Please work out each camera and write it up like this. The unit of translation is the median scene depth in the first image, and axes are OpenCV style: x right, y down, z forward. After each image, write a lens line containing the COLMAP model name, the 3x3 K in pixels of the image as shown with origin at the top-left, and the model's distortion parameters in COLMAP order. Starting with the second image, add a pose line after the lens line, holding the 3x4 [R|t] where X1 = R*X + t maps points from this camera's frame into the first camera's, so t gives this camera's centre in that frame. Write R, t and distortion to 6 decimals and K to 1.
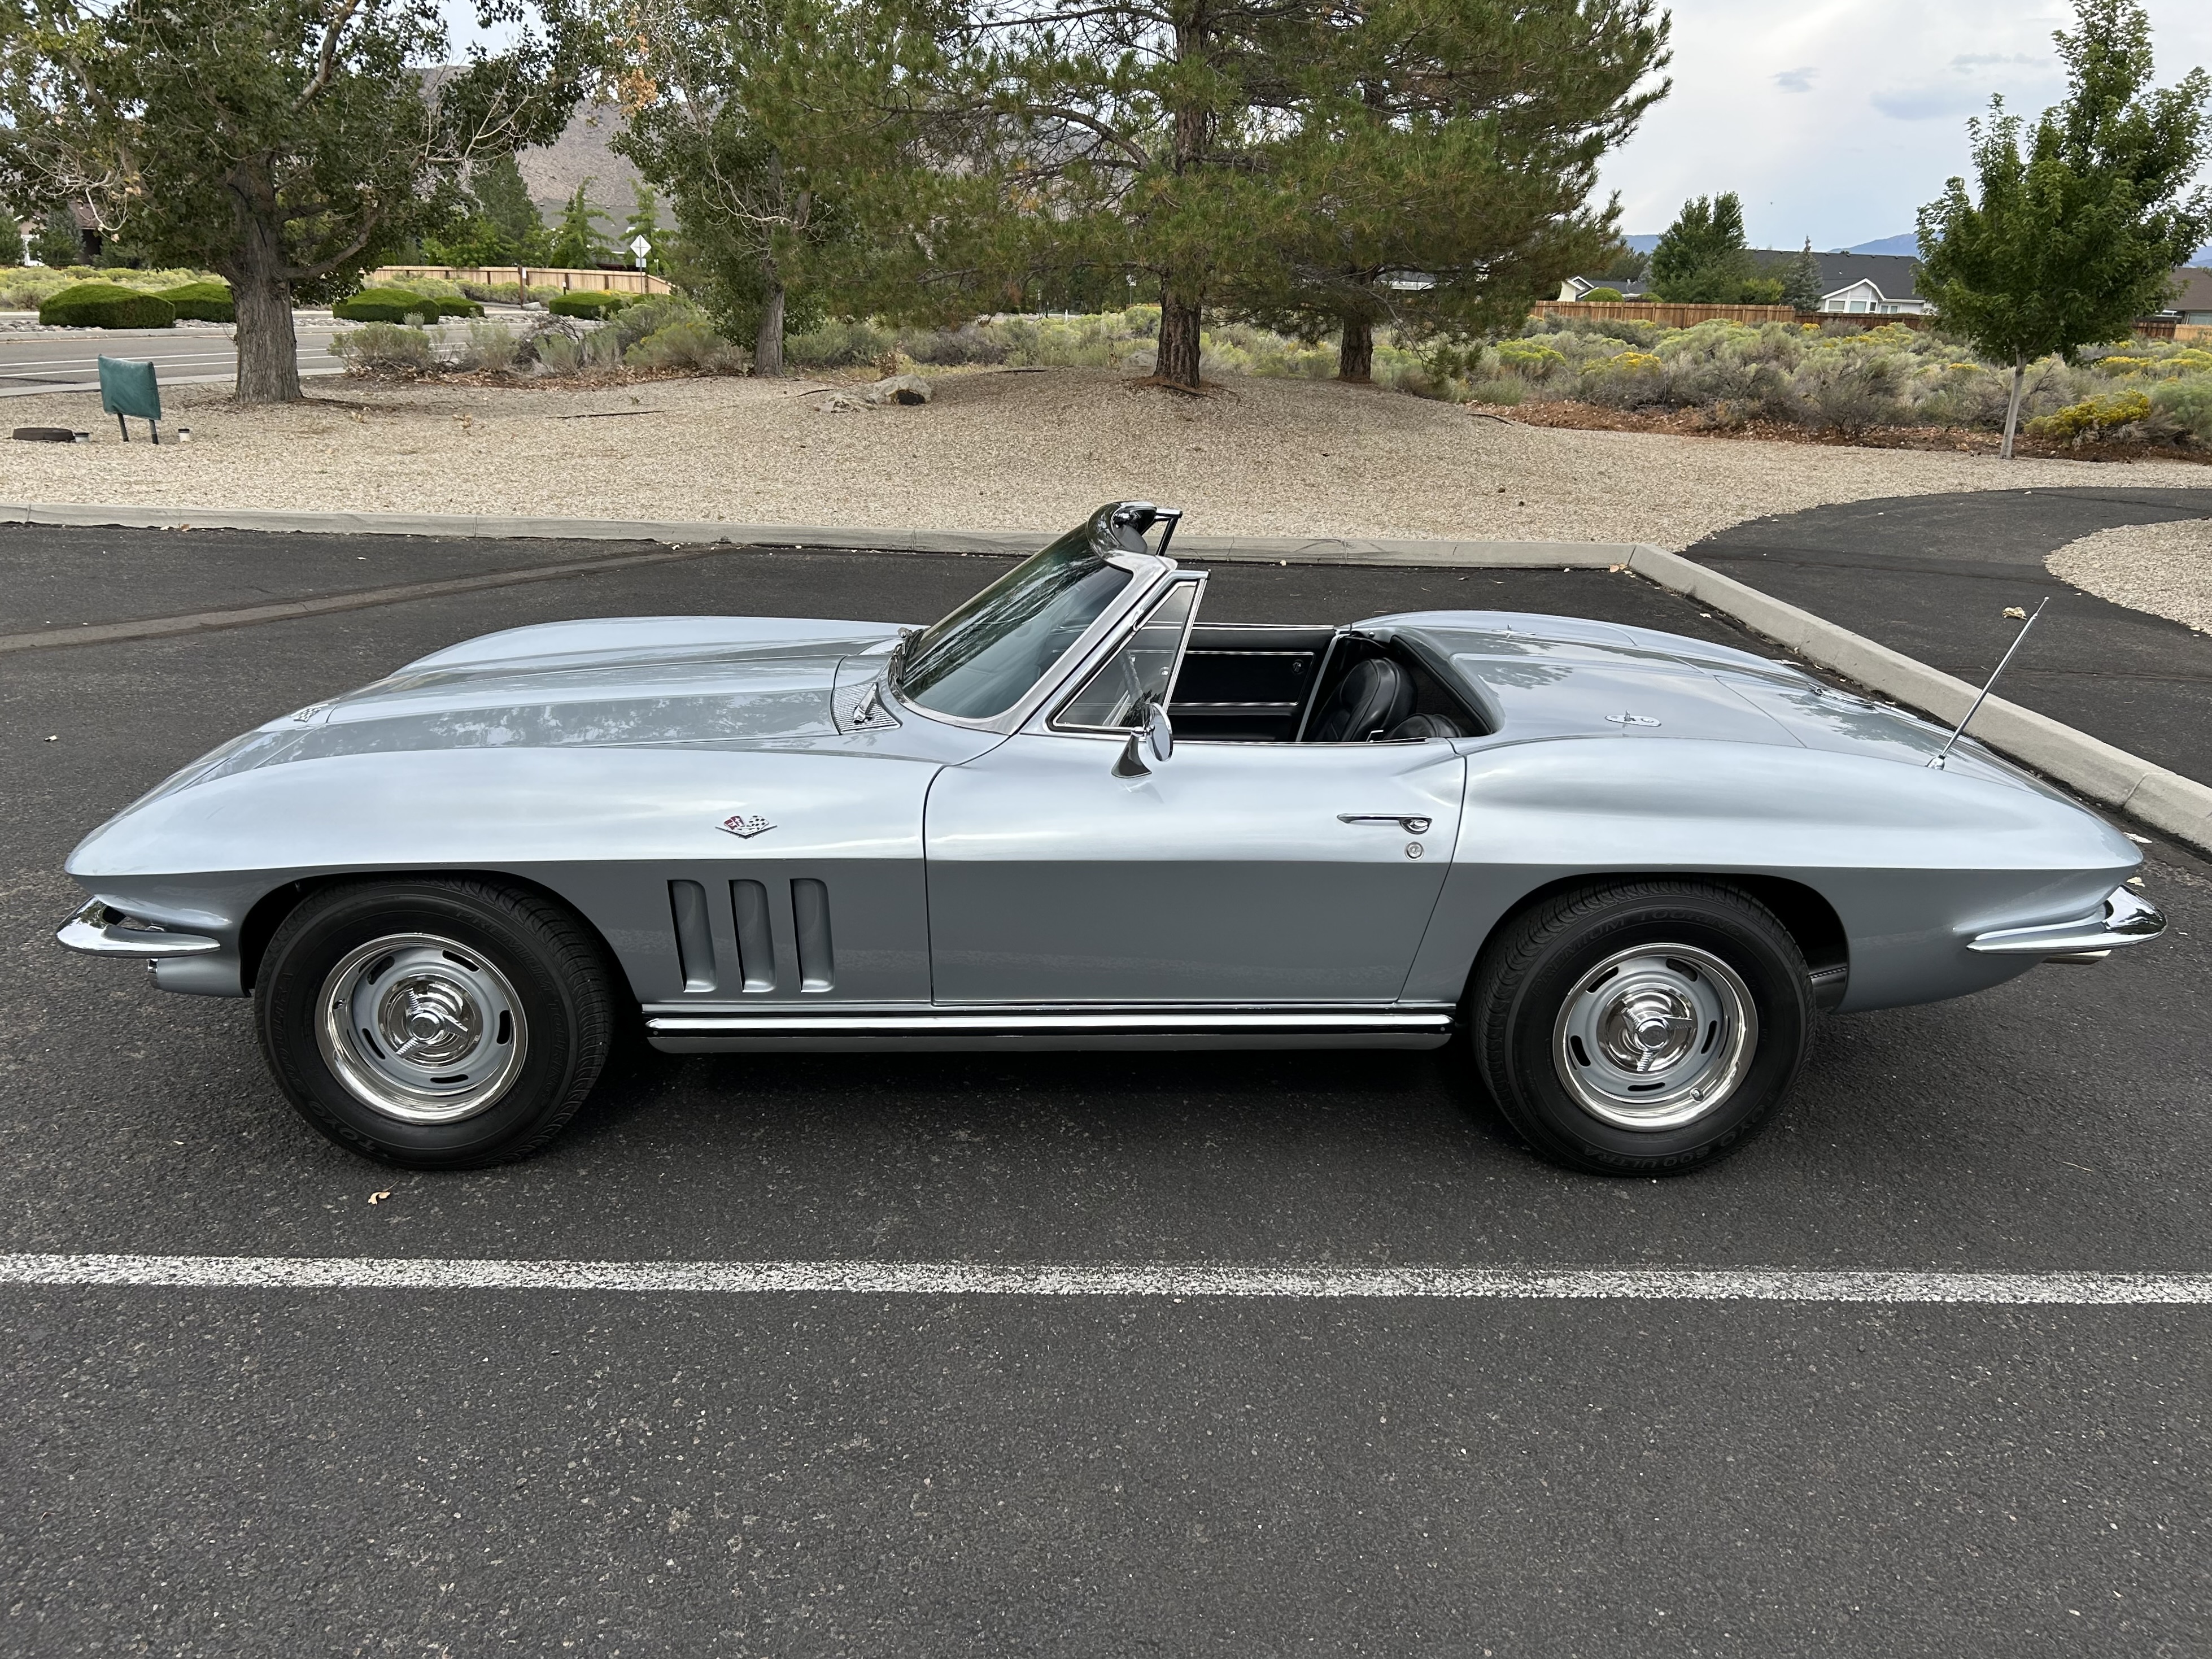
lens RADIAL K [[1652.8, 0, 1206.6], [0, 1652.8, 824.7], [0, 0, 1]] dist [0.043453, -0.047007]
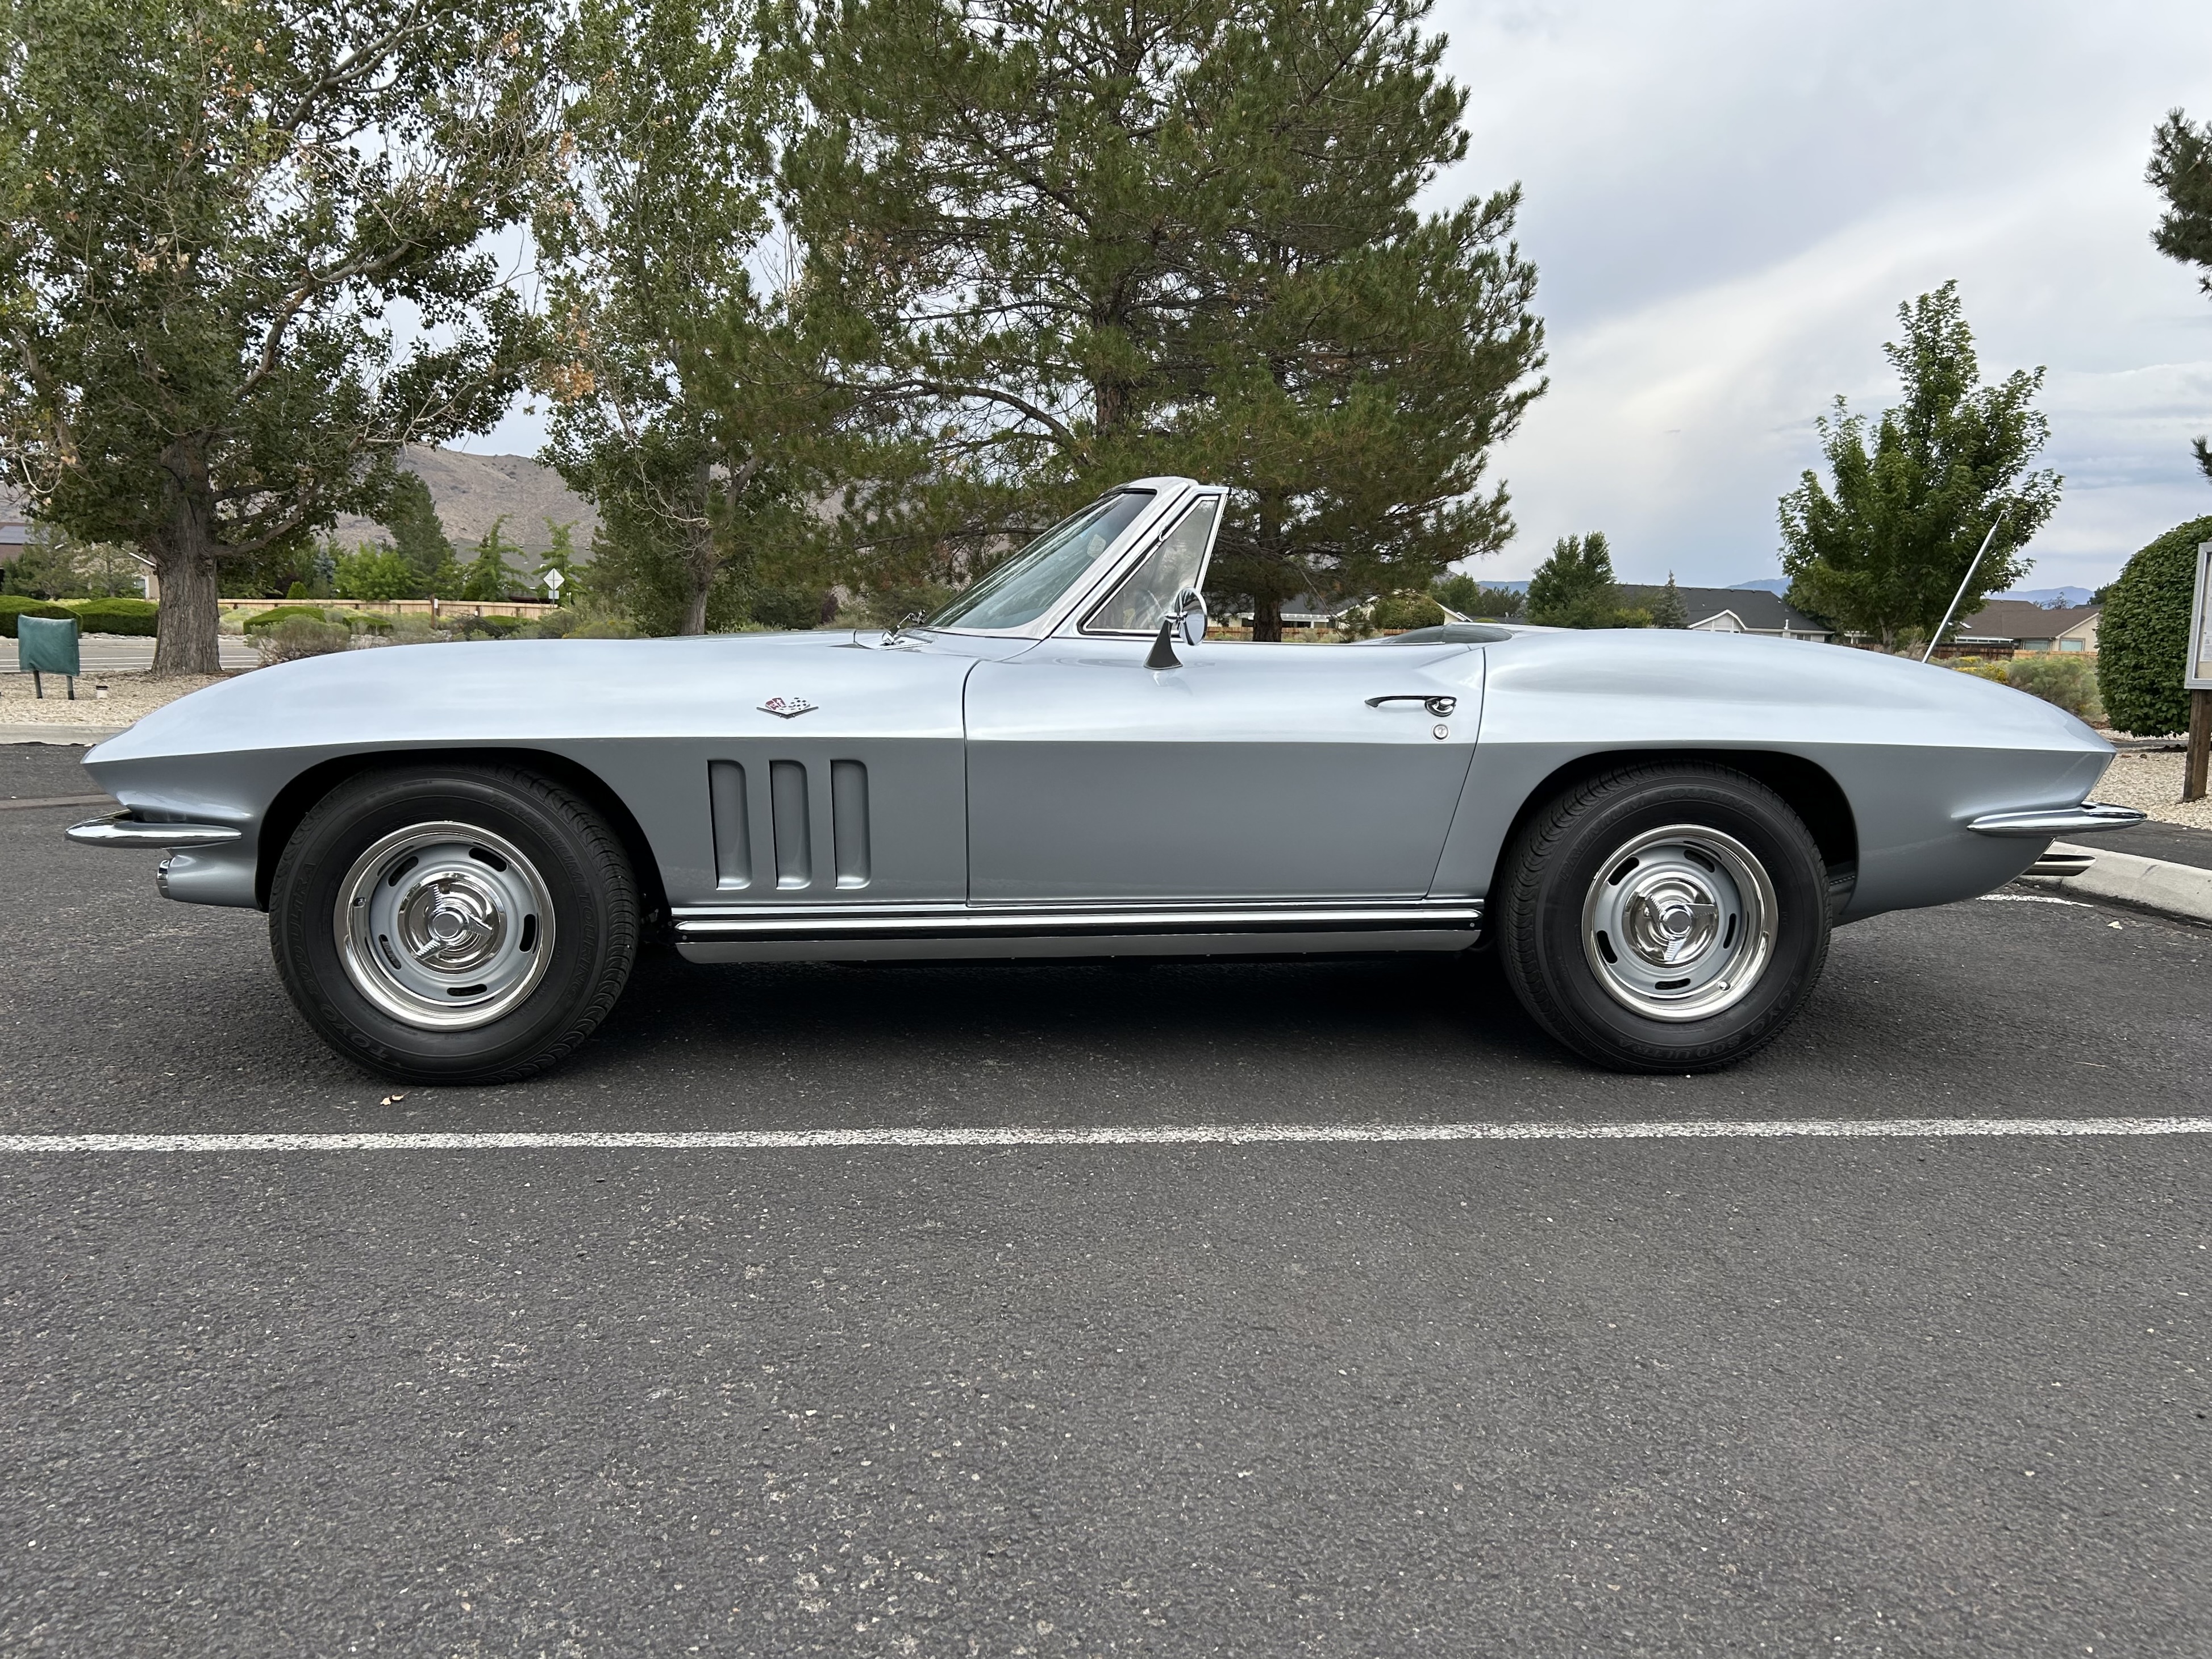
lens RADIAL K [[1658.0, 0, 1215.1], [0, 1658.0, 852.5], [0, 0, 1]] dist [0.042535, -0.045494]
pose [[0.997834, -0.022187, 0.061933, -0.014546], [0.032587, 0.984500, -0.172332, 0.047701], [-0.057150, 0.173977, 0.983090, 0.000733]]
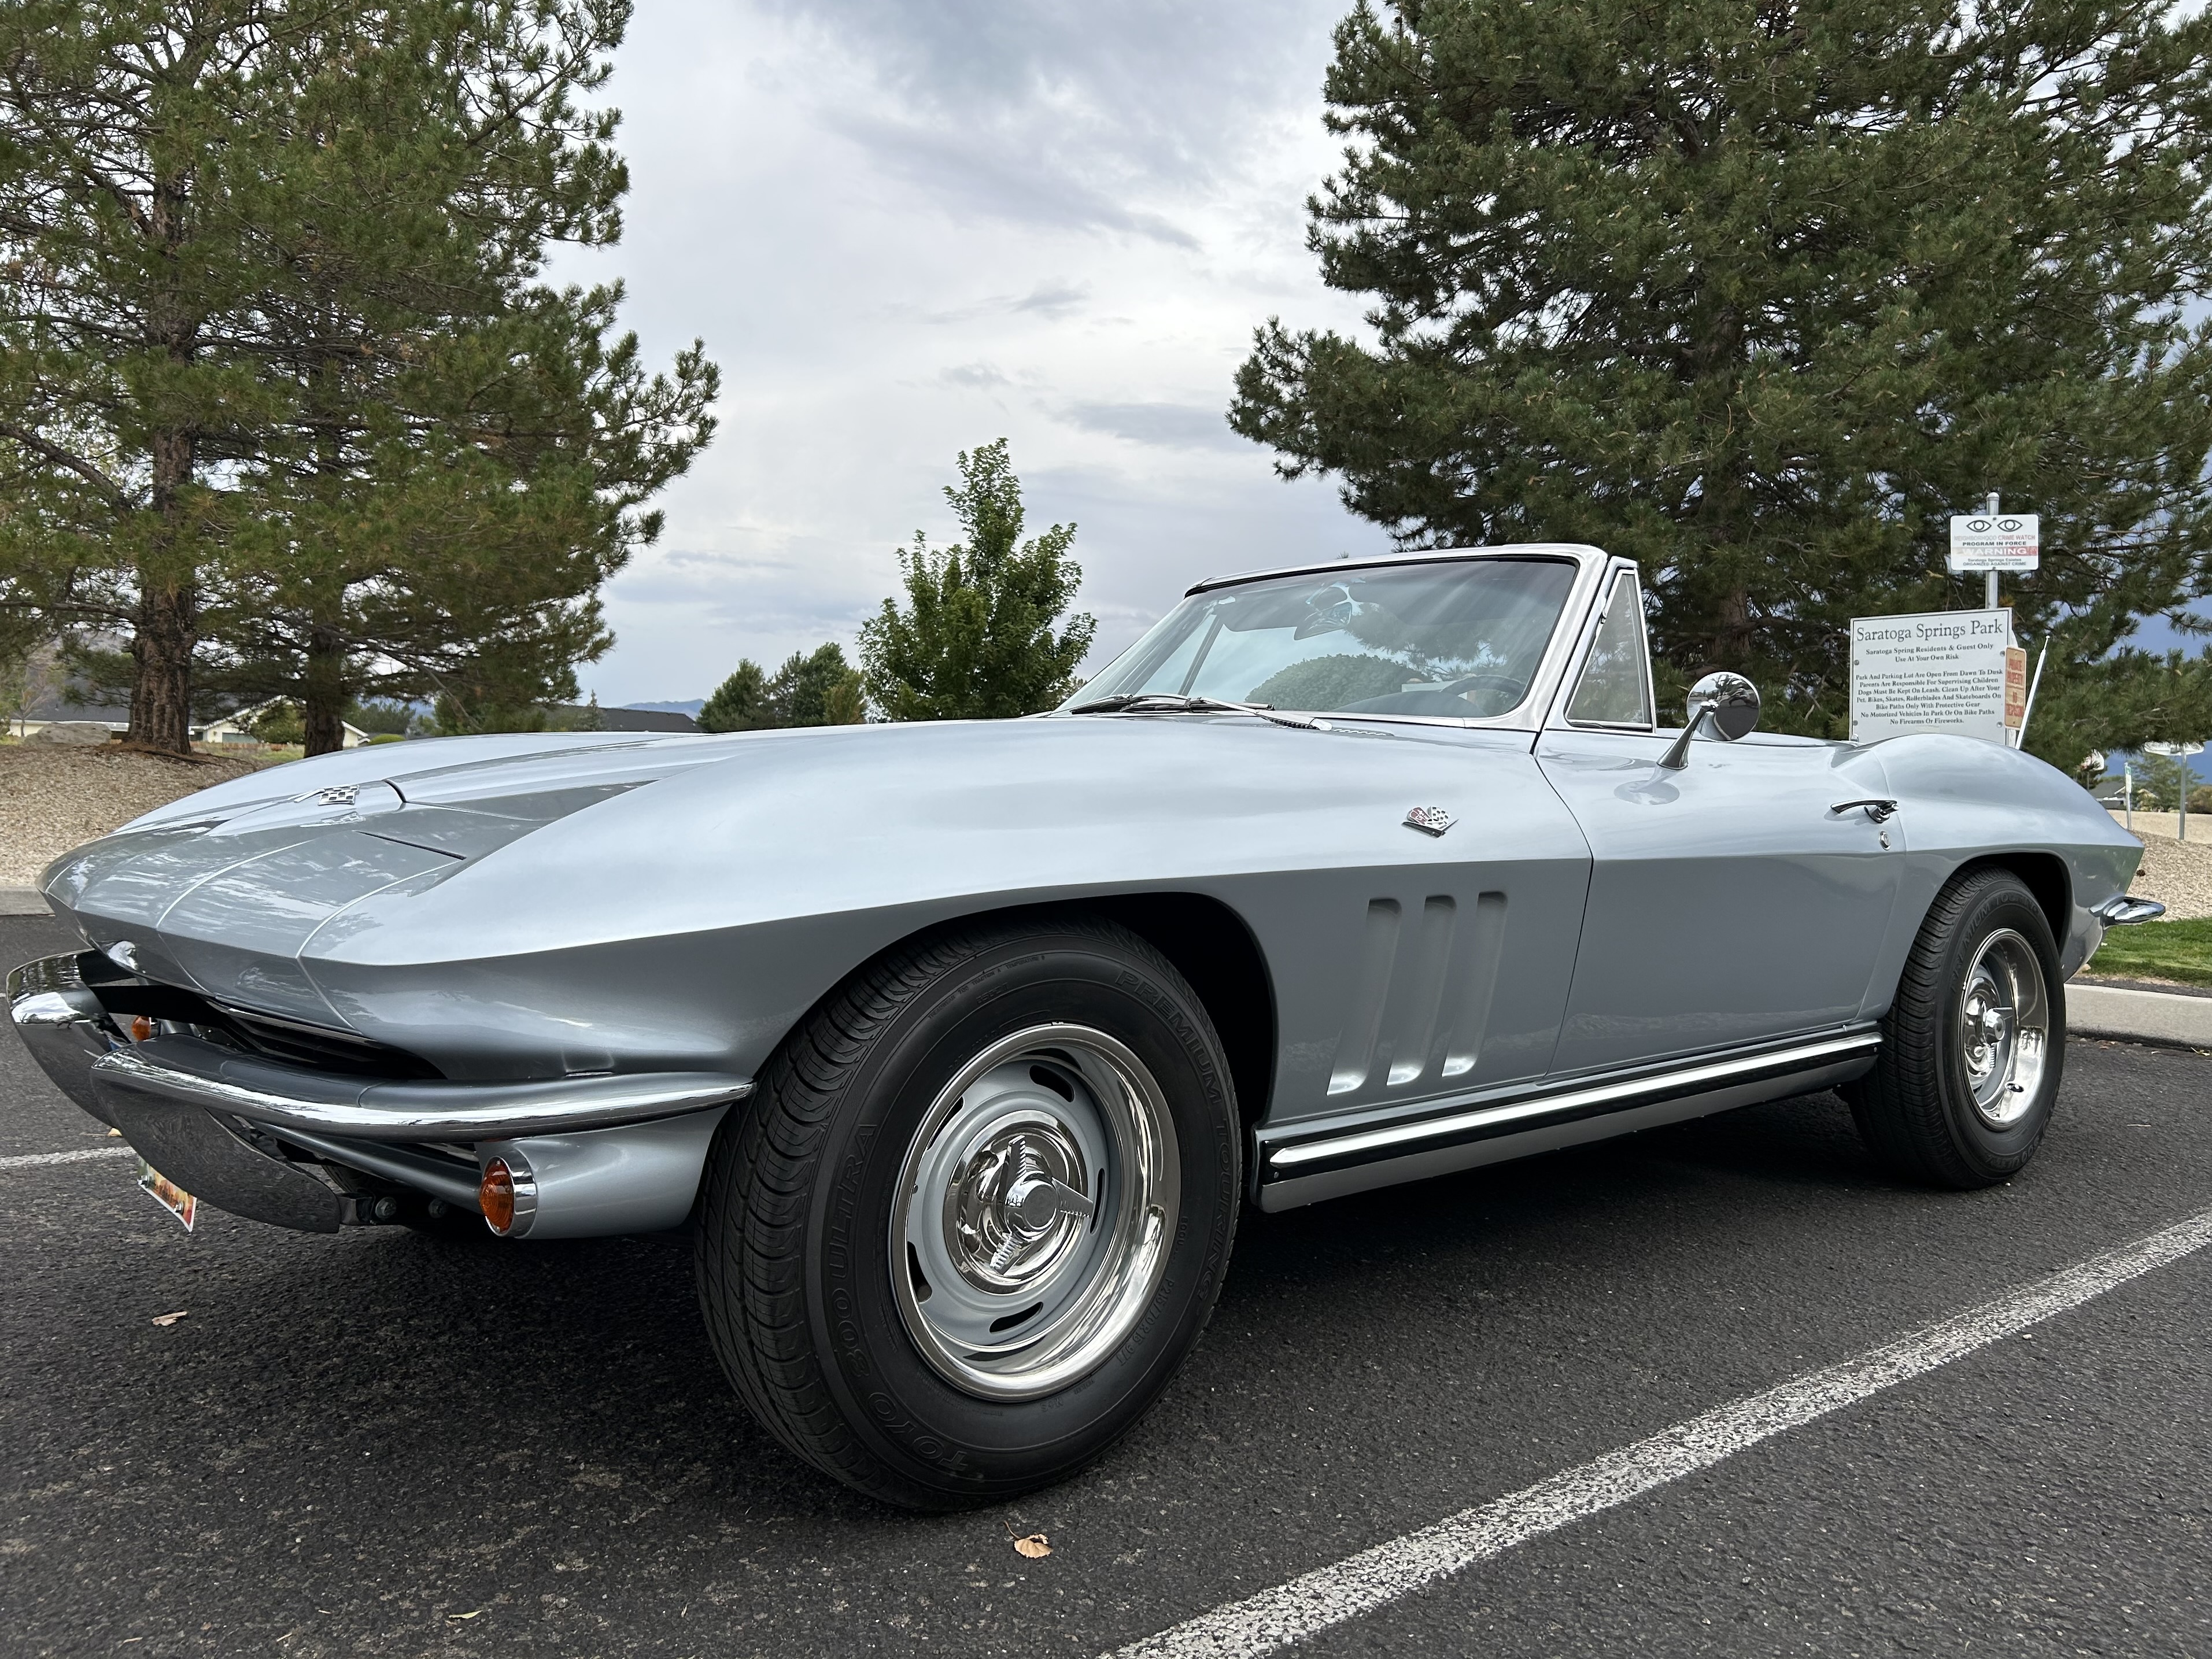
lens RADIAL K [[1652.5, 0, 1206.6], [0, 1652.5, 824.7], [0, 0, 1]] dist [0.043453, -0.047007]
pose [[0.780481, -0.029456, 0.624485, -0.140185], [0.187310, 0.964020, -0.188629, 0.020539], [-0.596459, 0.264194, 0.757917, 0.092105]]
